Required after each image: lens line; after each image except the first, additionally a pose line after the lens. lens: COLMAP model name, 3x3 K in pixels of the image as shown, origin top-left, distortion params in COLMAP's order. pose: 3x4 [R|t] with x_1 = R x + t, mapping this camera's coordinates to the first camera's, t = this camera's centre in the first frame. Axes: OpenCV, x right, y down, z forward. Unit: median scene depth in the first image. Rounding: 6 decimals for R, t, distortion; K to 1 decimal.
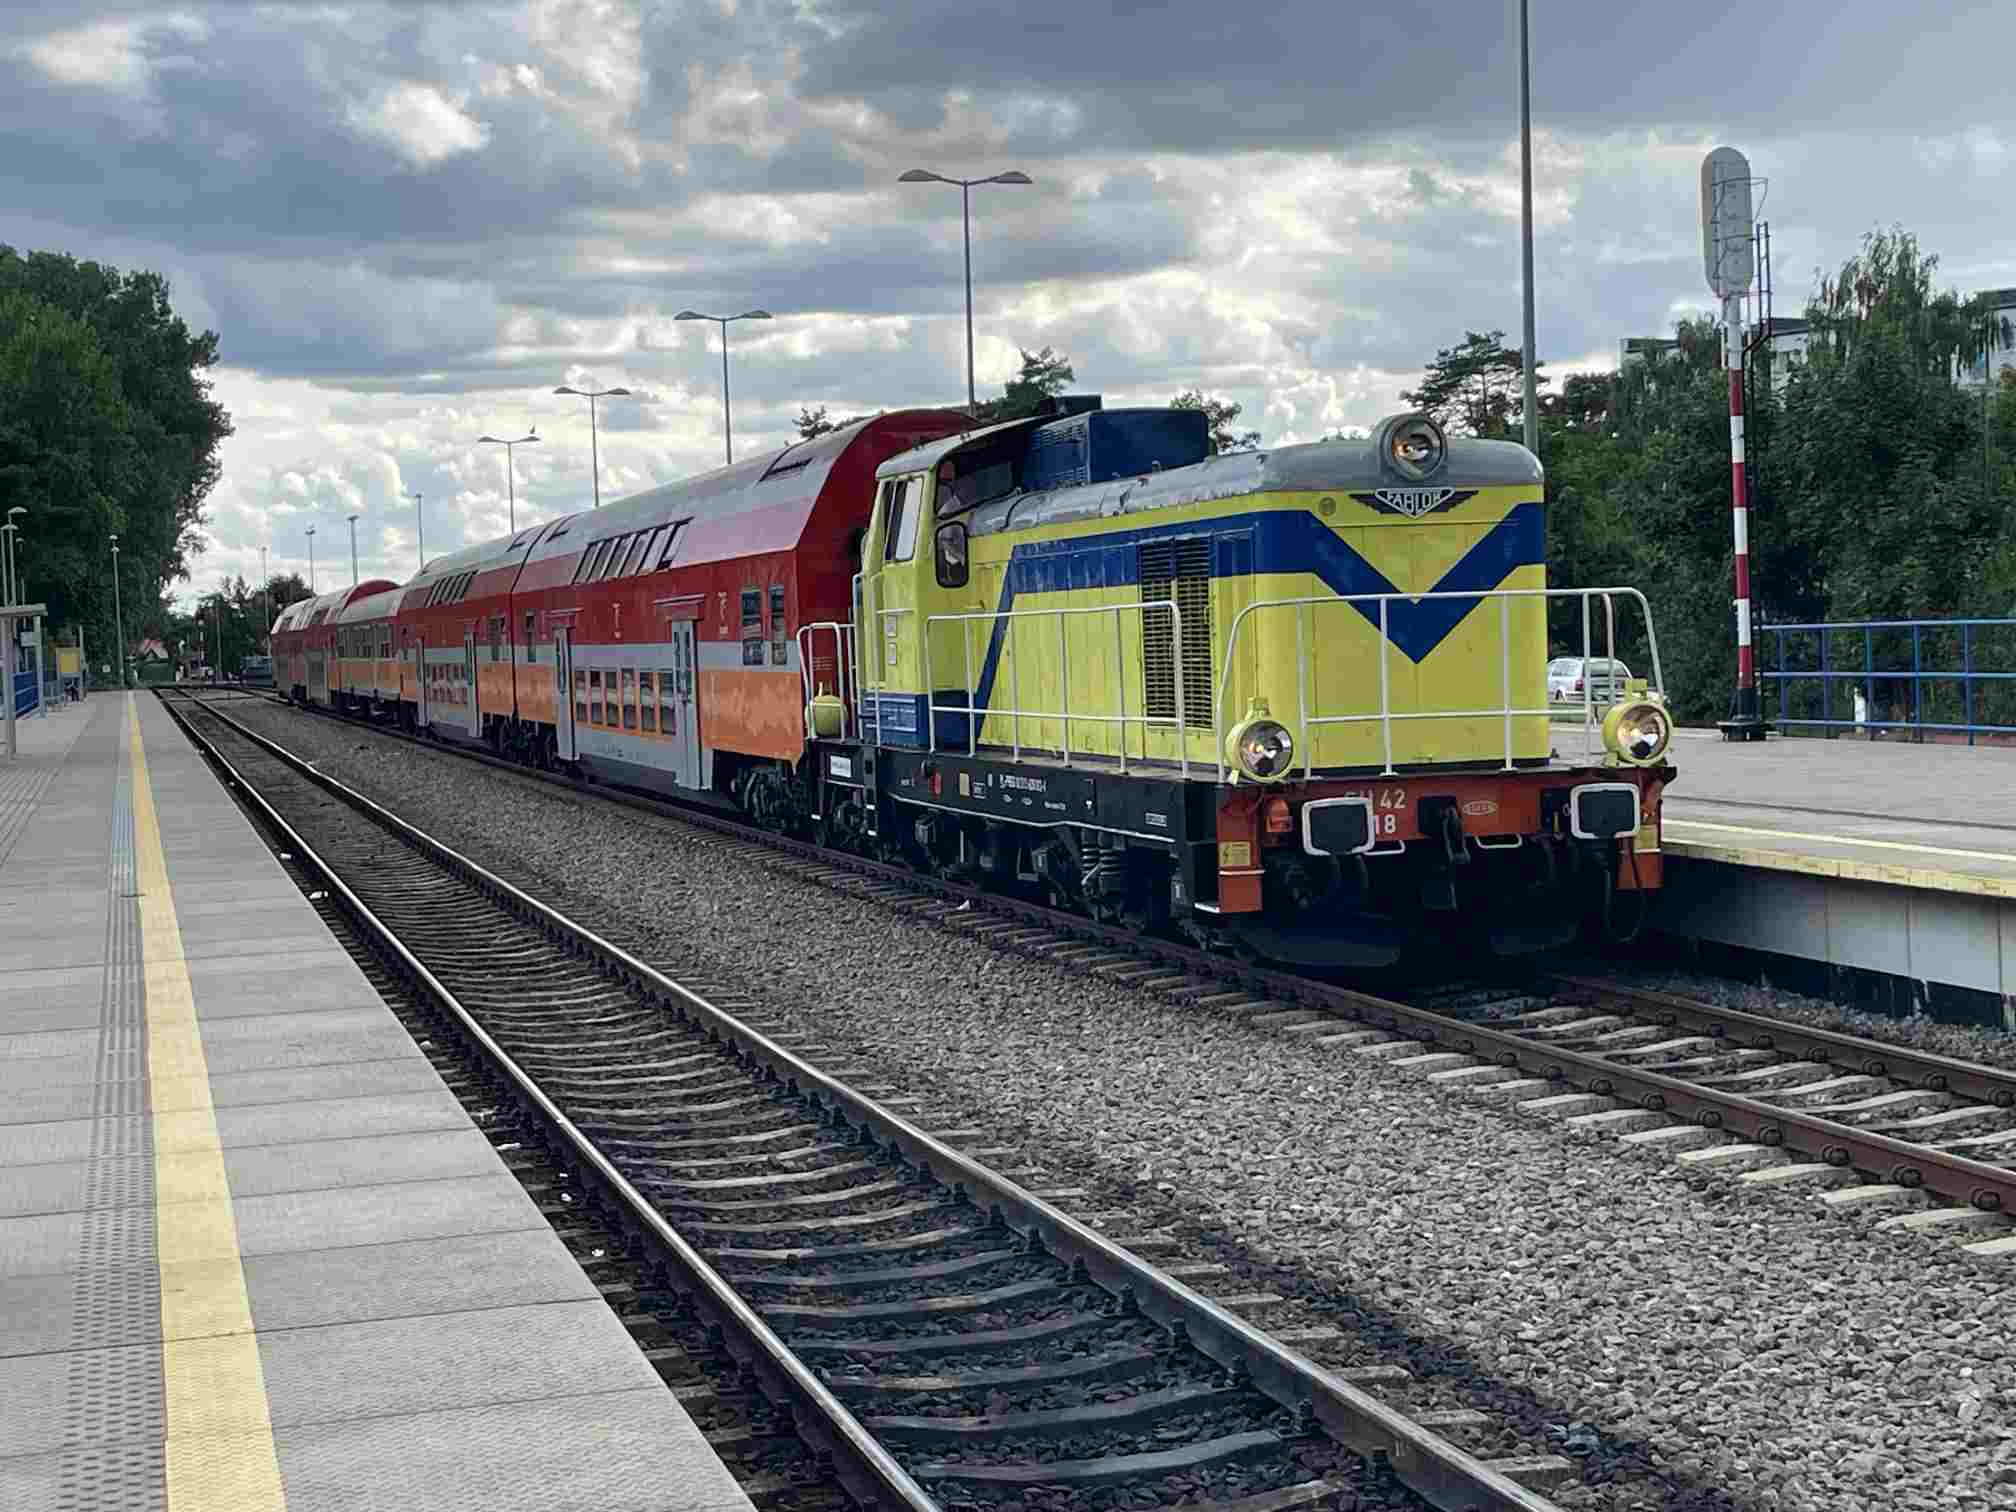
lens RADIAL K [[3353.7, 0, 1008.0], [0, 3353.7, 756.0], [0, 0, 1]] dist [0.135857, -0.110640]
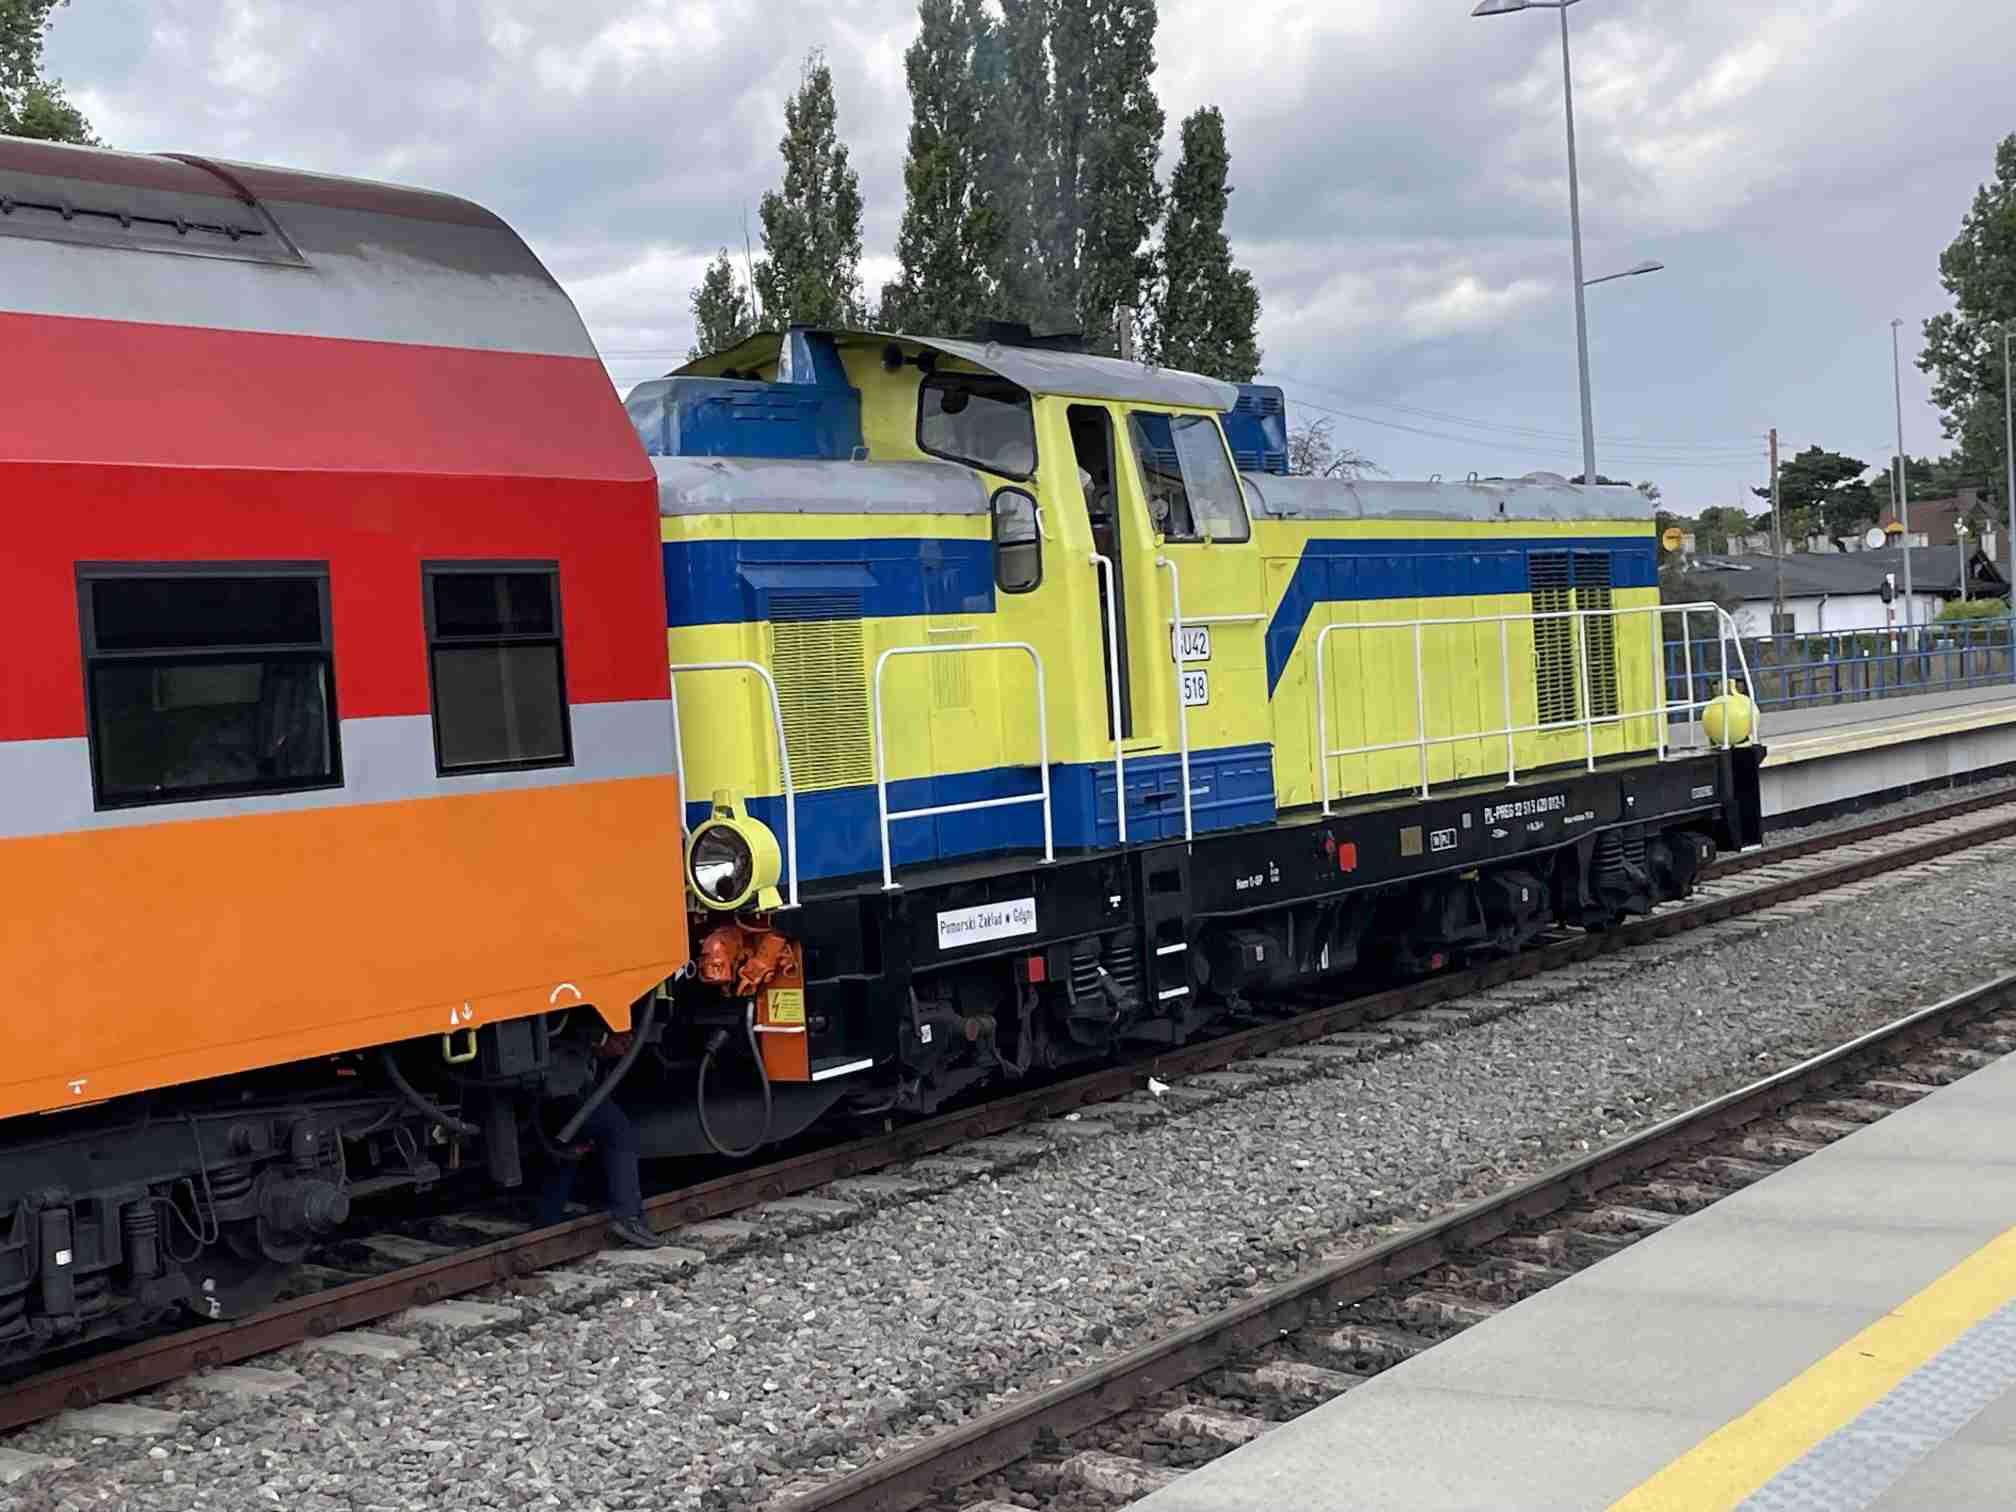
lens RADIAL K [[3198.6, 0, 1008.0], [0, 3198.6, 756.0], [0, 0, 1]] dist [0.135813, -0.147888]
pose [[-0.683861, 0.054919, 0.727542, -0.540656], [0.111899, 0.993260, 0.030203, -0.048370], [-0.720980, 0.102066, -0.685398, 1.745808]]
